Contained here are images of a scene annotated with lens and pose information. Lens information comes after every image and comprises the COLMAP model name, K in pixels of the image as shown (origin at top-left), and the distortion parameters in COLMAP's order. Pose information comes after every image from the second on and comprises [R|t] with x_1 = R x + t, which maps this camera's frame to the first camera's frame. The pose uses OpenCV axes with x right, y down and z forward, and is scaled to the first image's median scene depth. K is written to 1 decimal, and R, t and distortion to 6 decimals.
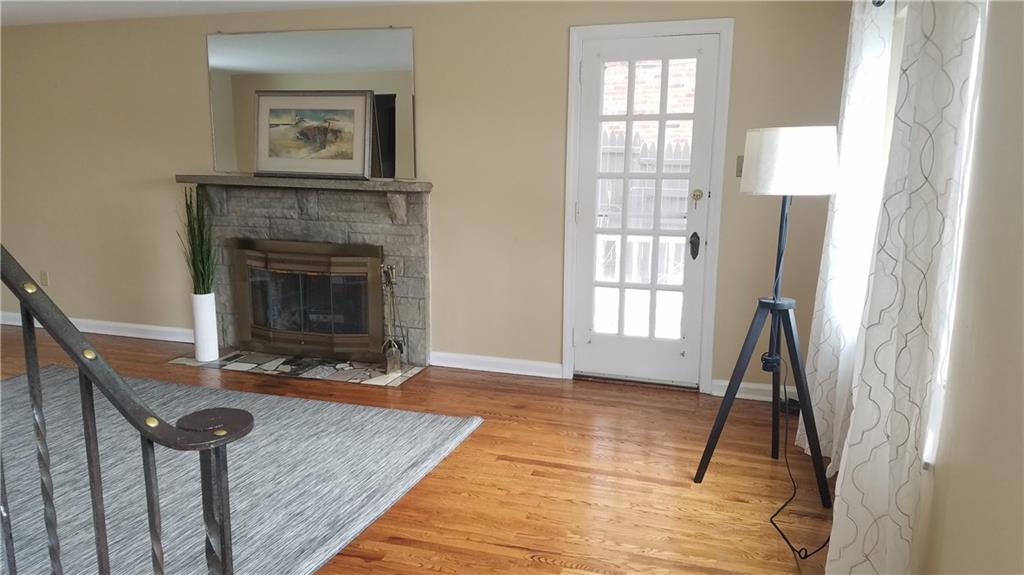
lens RADIAL K [[768.6, 0, 511.5], [0, 768.6, 298.6], [0, 0, 1]] dist [0.222846, -0.361193]
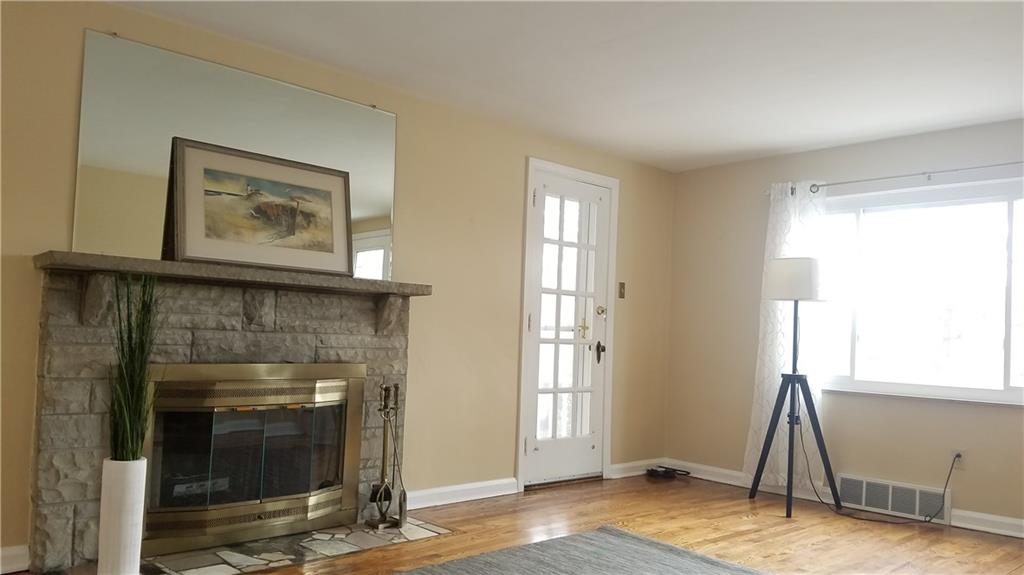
lens RADIAL K [[768.6, 0, 511.5], [0, 768.6, 298.6], [0, 0, 1]] dist [0.222846, -0.361193]
pose [[0.473903, 0.051365, 0.879078, -0.813569], [0.129961, 0.983285, -0.127515, -0.013023], [-0.870934, 0.174675, 0.459307, 0.513608]]
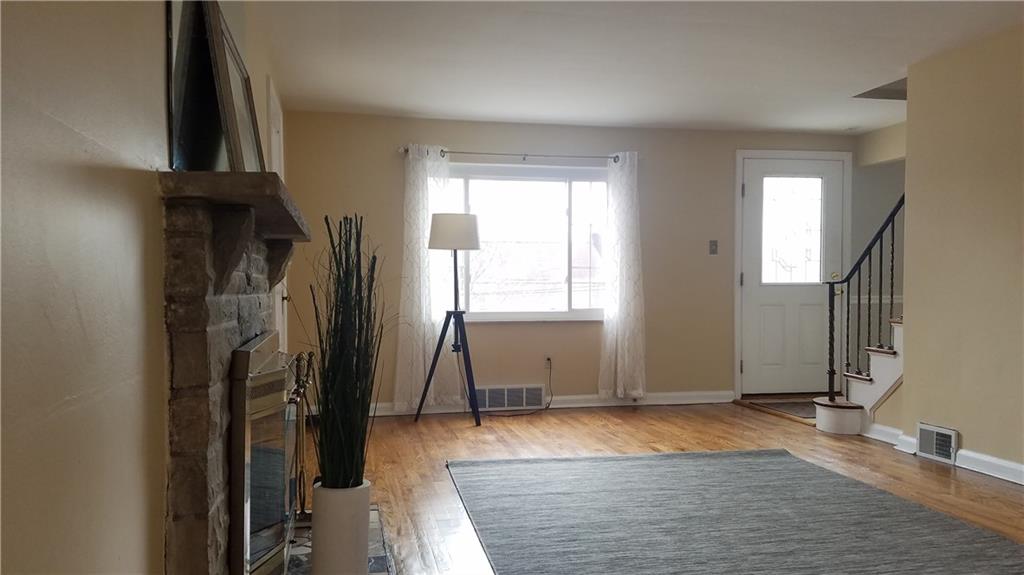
lens RADIAL K [[802.8, 0, 507.7], [0, 802.8, 305.8], [0, 0, 1]] dist [0.244567, -0.425357]
pose [[-0.511850, -0.019923, 0.858844, -0.908457], [0.161156, 0.979756, 0.118772, -0.274212], [-0.843824, 0.199201, -0.498277, 1.963968]]
